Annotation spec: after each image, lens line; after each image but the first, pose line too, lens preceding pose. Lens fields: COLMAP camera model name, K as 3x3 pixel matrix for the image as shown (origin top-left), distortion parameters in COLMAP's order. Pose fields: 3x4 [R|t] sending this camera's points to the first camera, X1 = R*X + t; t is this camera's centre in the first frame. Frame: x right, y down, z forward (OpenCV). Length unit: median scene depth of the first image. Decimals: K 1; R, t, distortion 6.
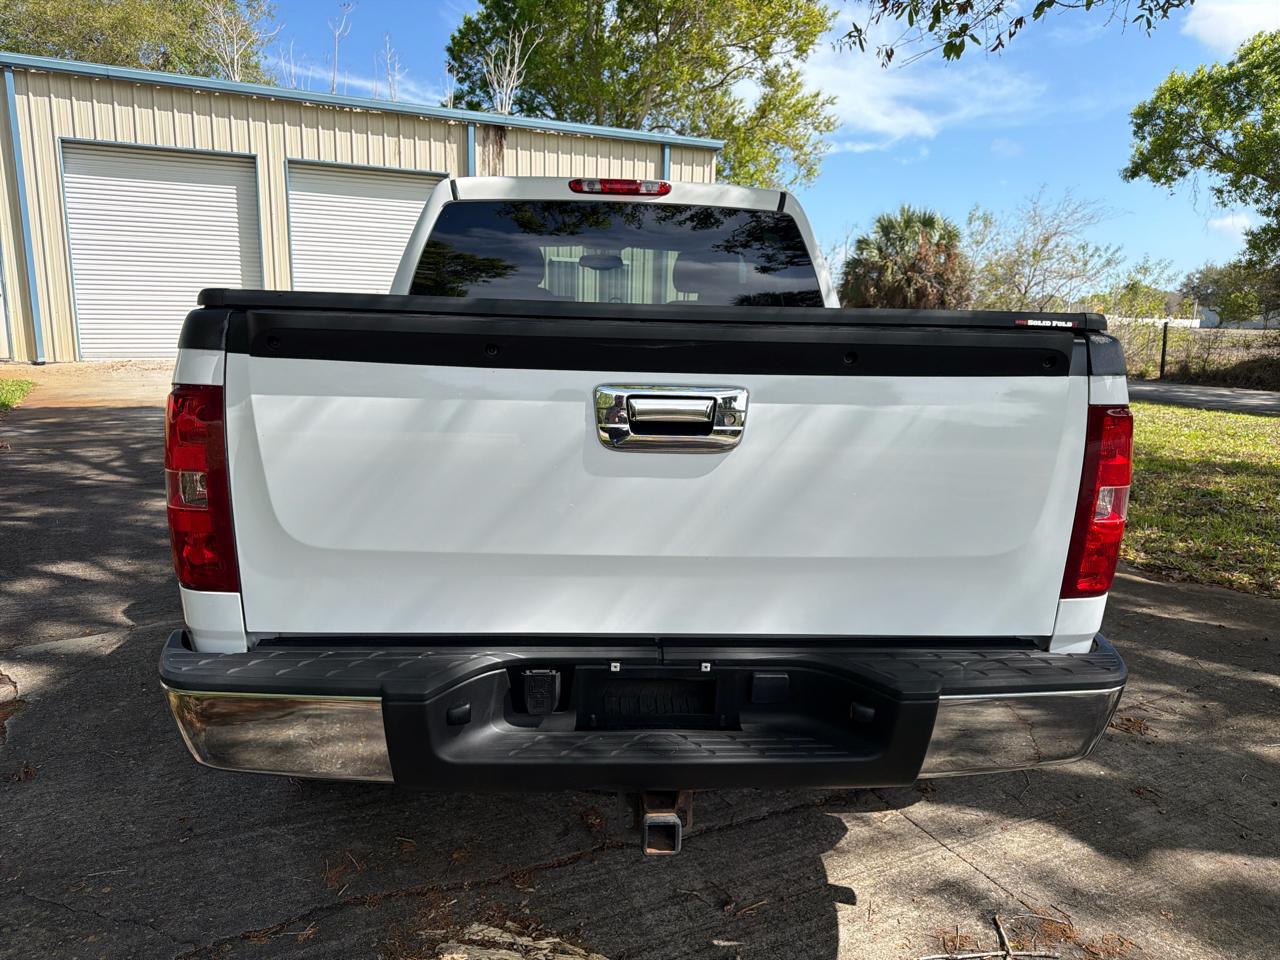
lens RADIAL K [[905.2, 0, 633.0], [0, 905.2, 480.9], [0, 0, 1]] dist [0.032590, -0.038958]
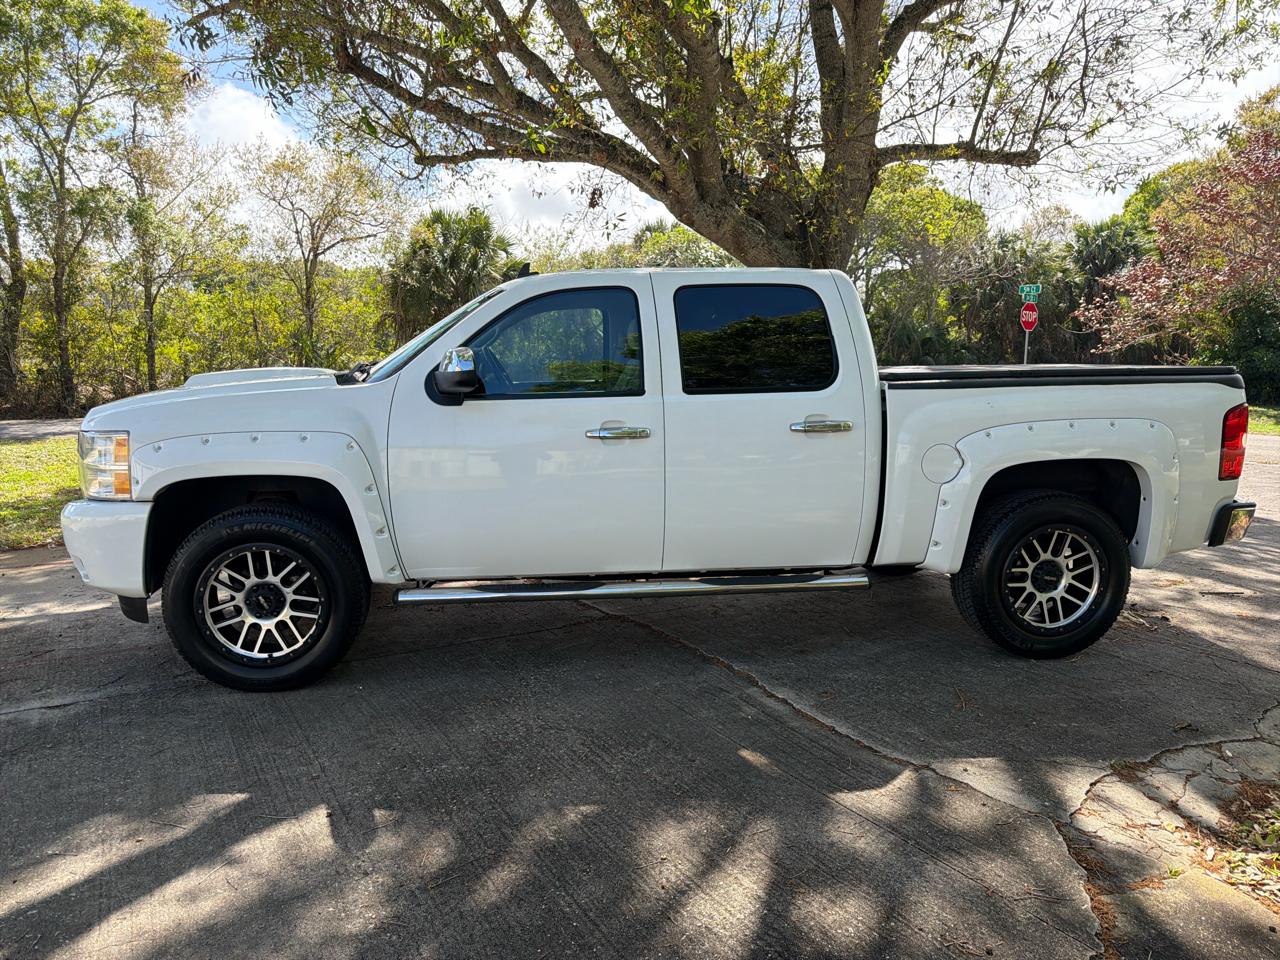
lens RADIAL K [[905.2, 0, 631.0], [0, 905.2, 489.7], [0, 0, 1]] dist [0.032590, -0.038958]
pose [[-0.061718, -0.170797, 0.983371, -0.771815], [0.180150, 0.967162, 0.179288, -0.166927], [-0.981701, 0.188219, -0.028922, 0.726984]]
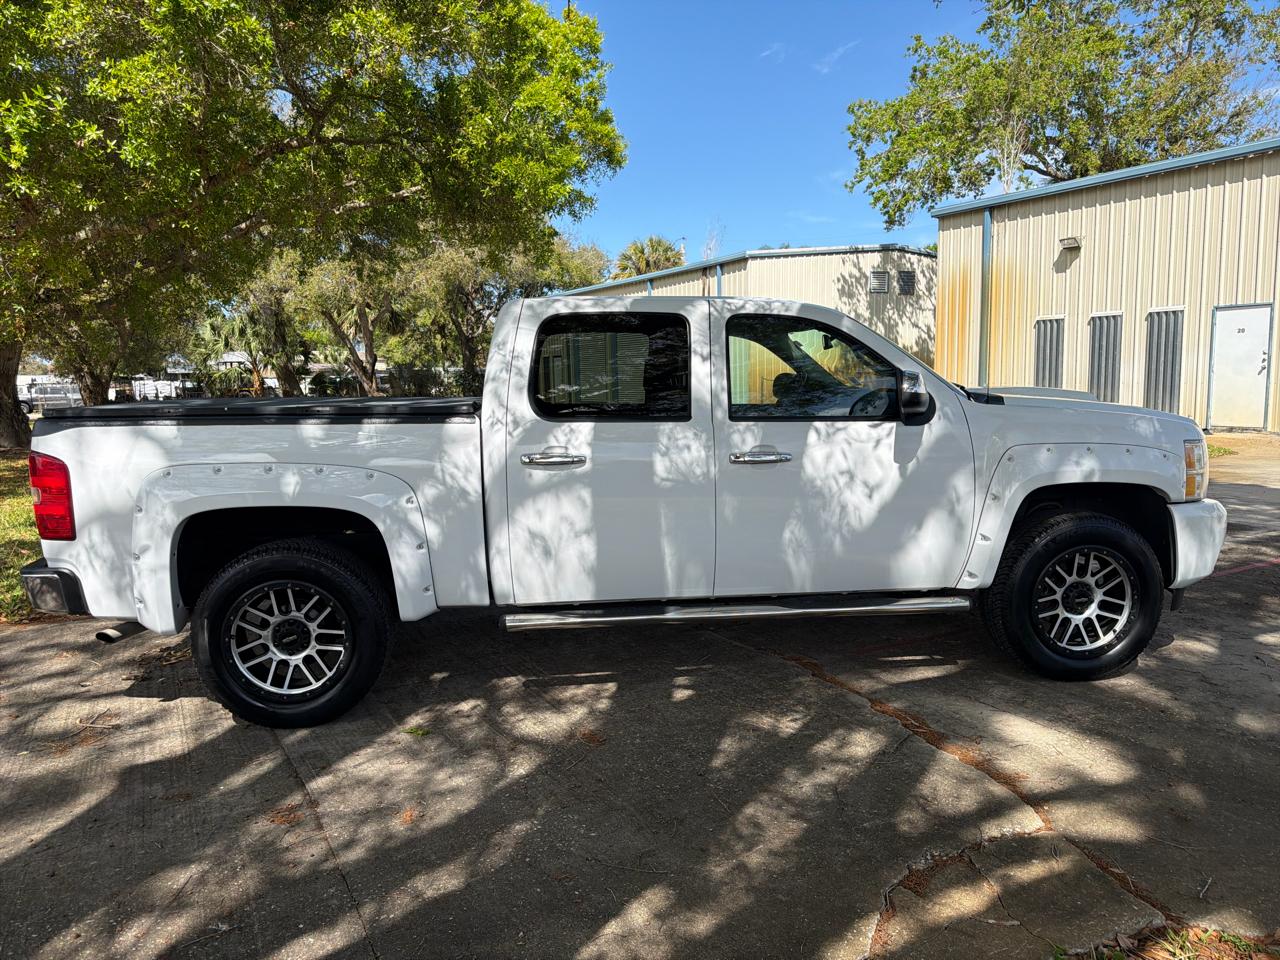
lens RADIAL K [[905.2, 0, 644.0], [0, 905.2, 476.1], [0, 0, 1]] dist [0.032590, -0.038958]
pose [[0.040206, 0.089478, -0.995177, 0.740190], [-0.164493, 0.982986, 0.081736, -0.117981], [0.985559, 0.160413, 0.054240, 0.619358]]
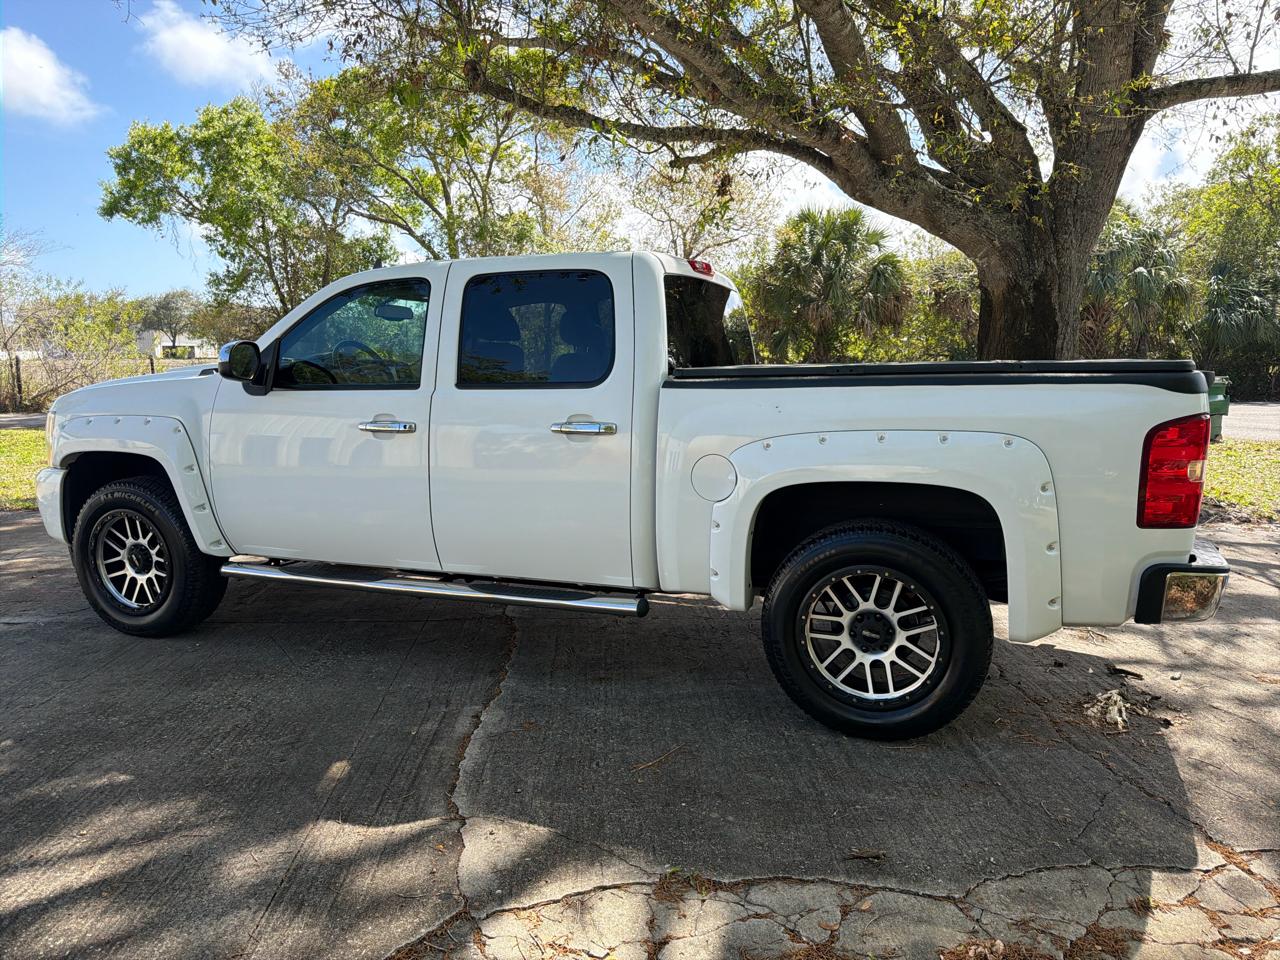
lens RADIAL K [[905.2, 0, 624.5], [0, 905.2, 483.9], [0, 0, 1]] dist [0.032590, -0.038958]
pose [[0.413882, -0.154366, 0.897147, -0.650944], [0.180908, 0.979809, 0.085130, -0.081858], [-0.892174, 0.127067, 0.433451, 0.310059]]
